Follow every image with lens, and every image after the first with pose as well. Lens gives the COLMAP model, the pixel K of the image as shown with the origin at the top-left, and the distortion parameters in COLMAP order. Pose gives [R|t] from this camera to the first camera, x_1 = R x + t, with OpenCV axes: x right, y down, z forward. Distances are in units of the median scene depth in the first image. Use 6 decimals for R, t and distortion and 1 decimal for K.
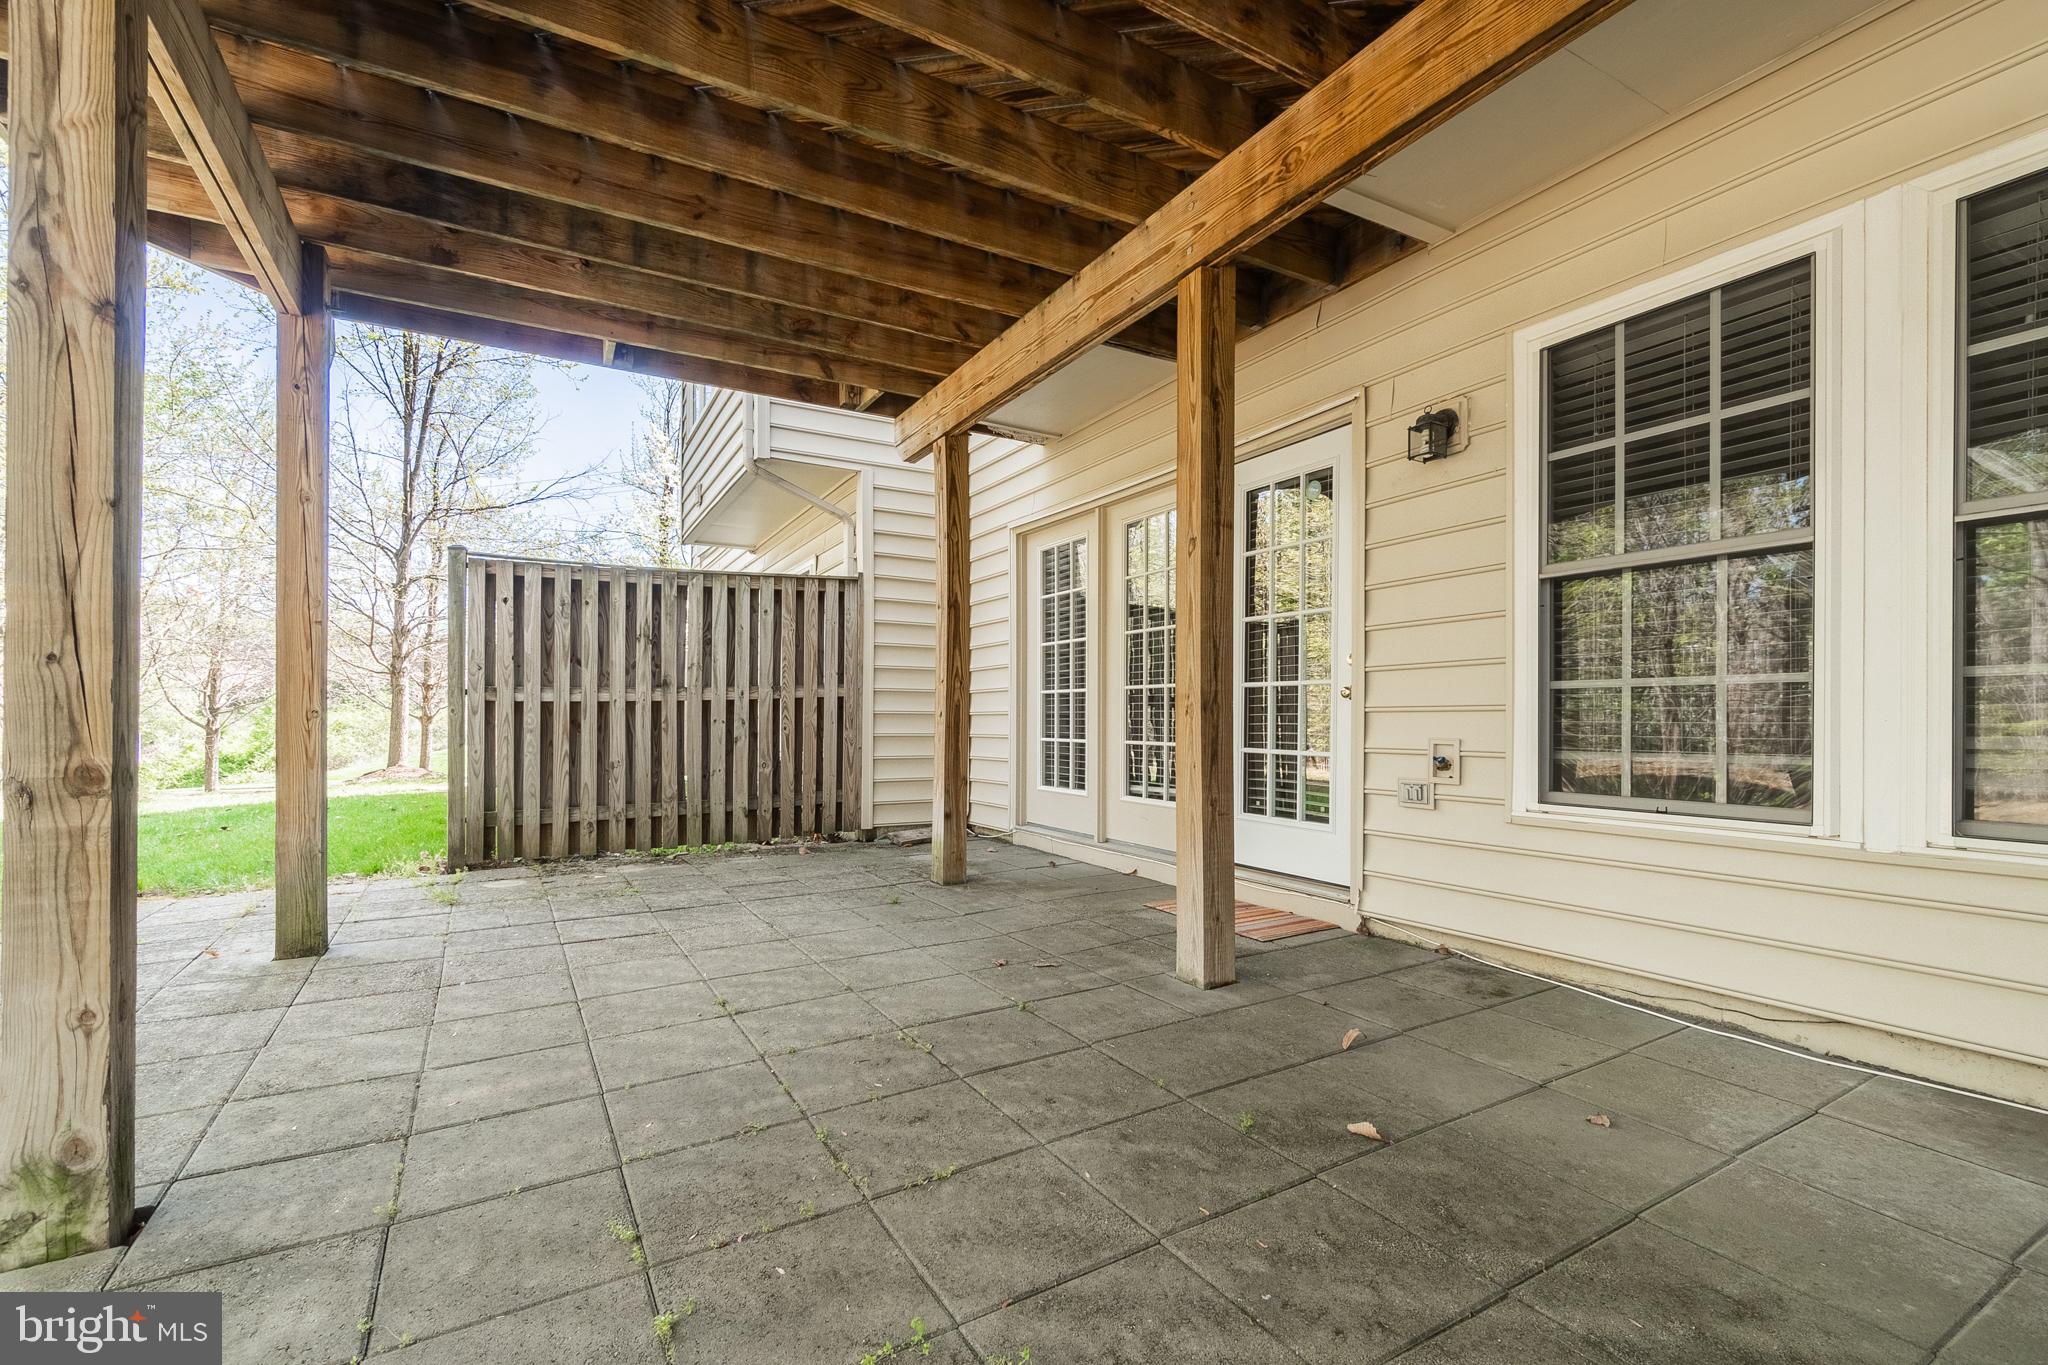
lens RADIAL K [[878.3, 0, 1030.1], [0, 878.3, 724.2], [0, 0, 1]] dist [-0.000043, -0.000250]
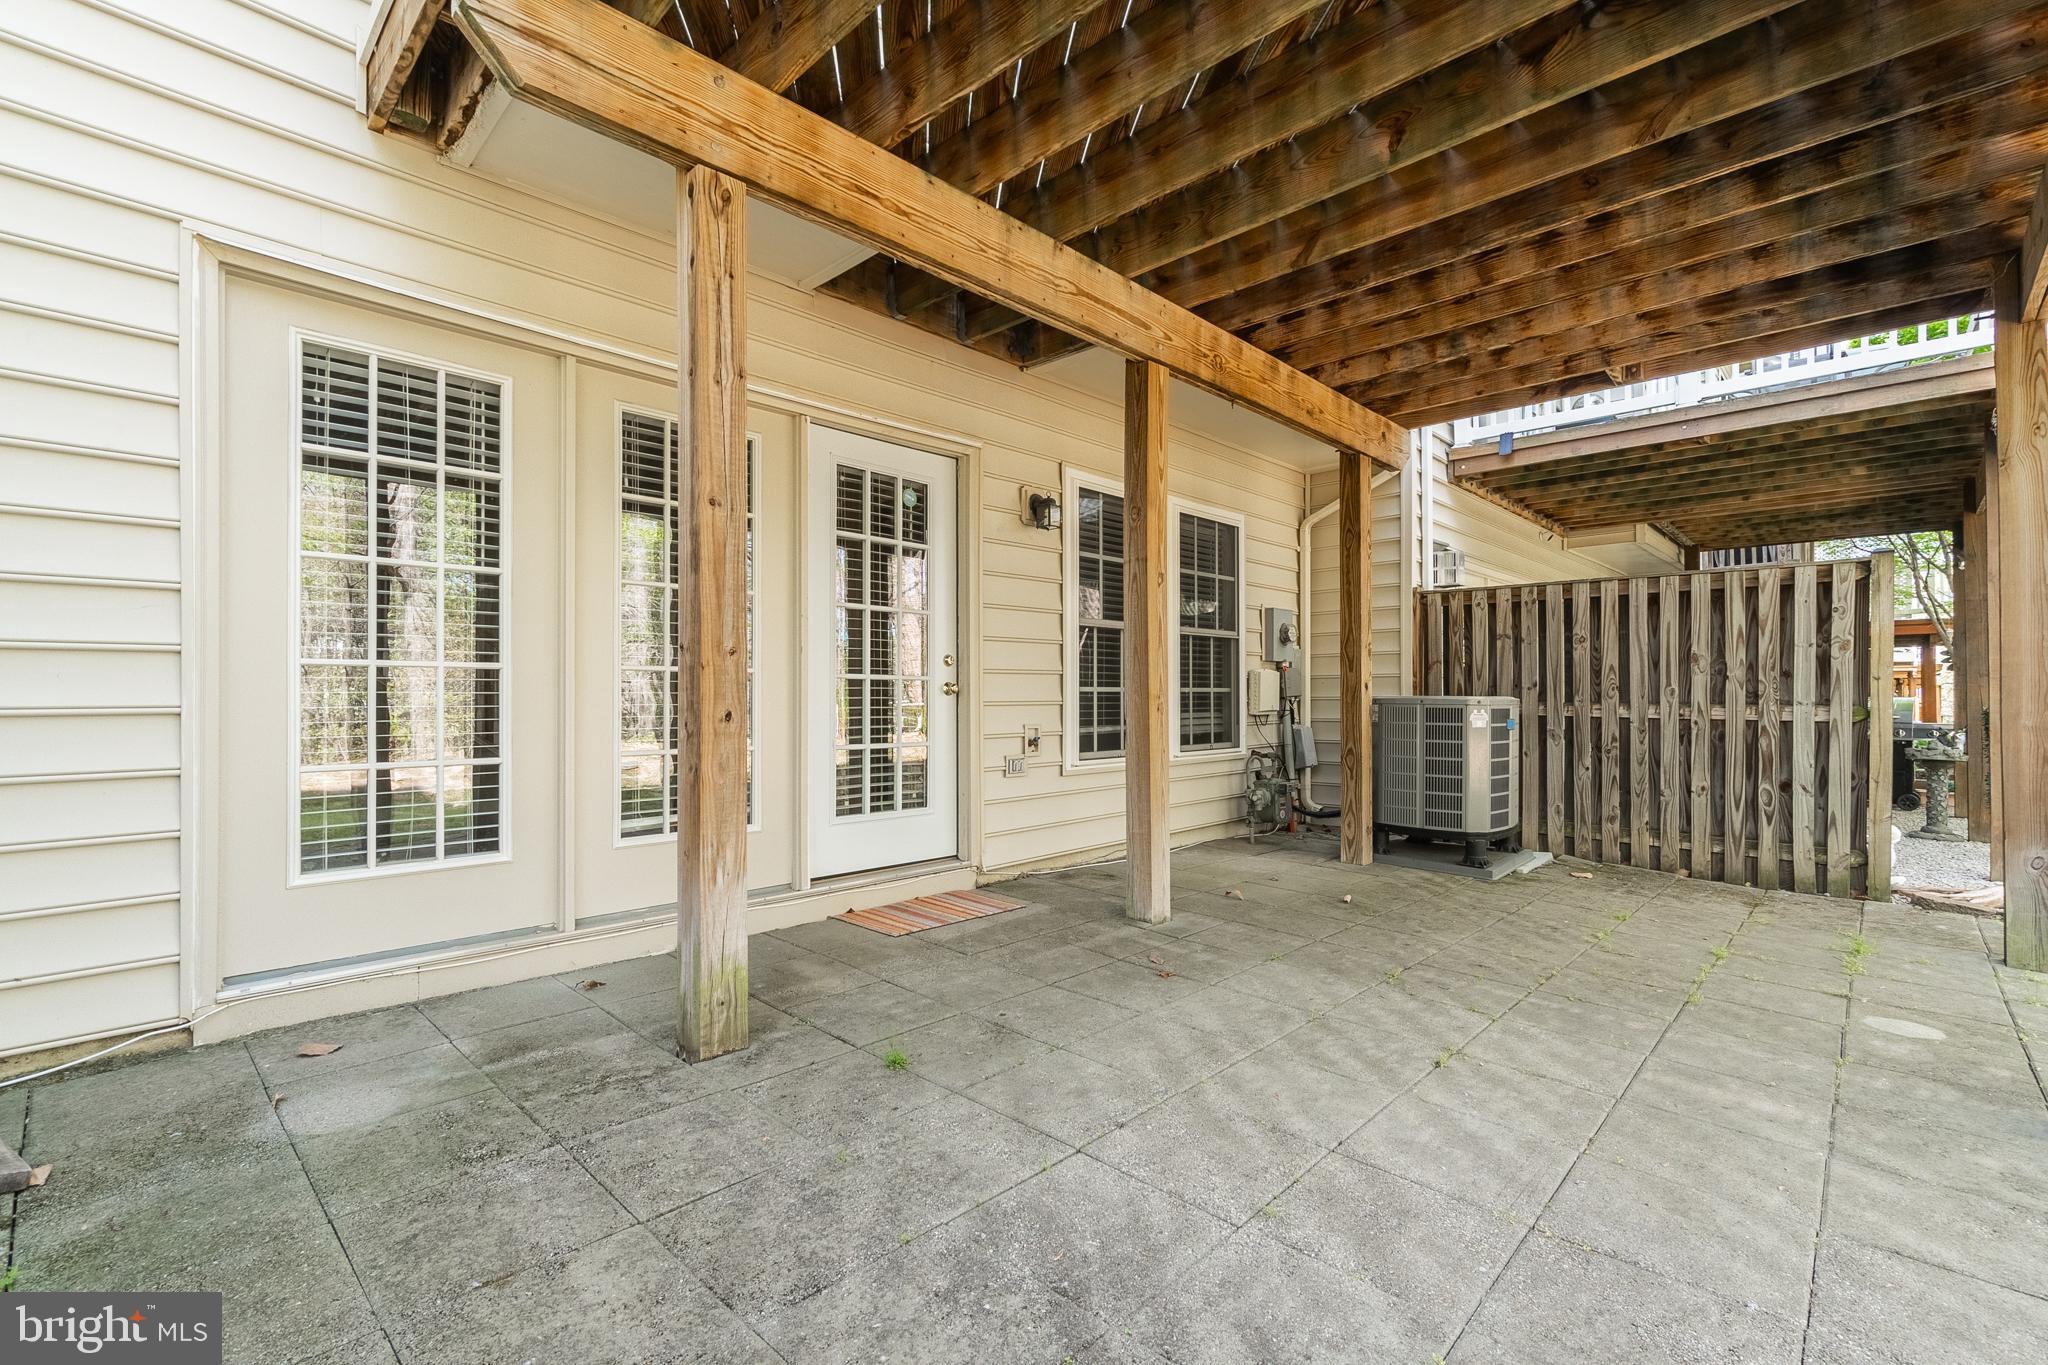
lens RADIAL K [[898.5, 0, 1038.5], [0, 898.5, 690.2], [0, 0, 1]] dist [0.000446, 0.000665]
pose [[-0.270950, 0.003092, 0.962588, -1.029858], [0.003031, 0.999993, -0.002359, -0.039675], [-0.962589, 0.002279, -0.270957, 1.531362]]
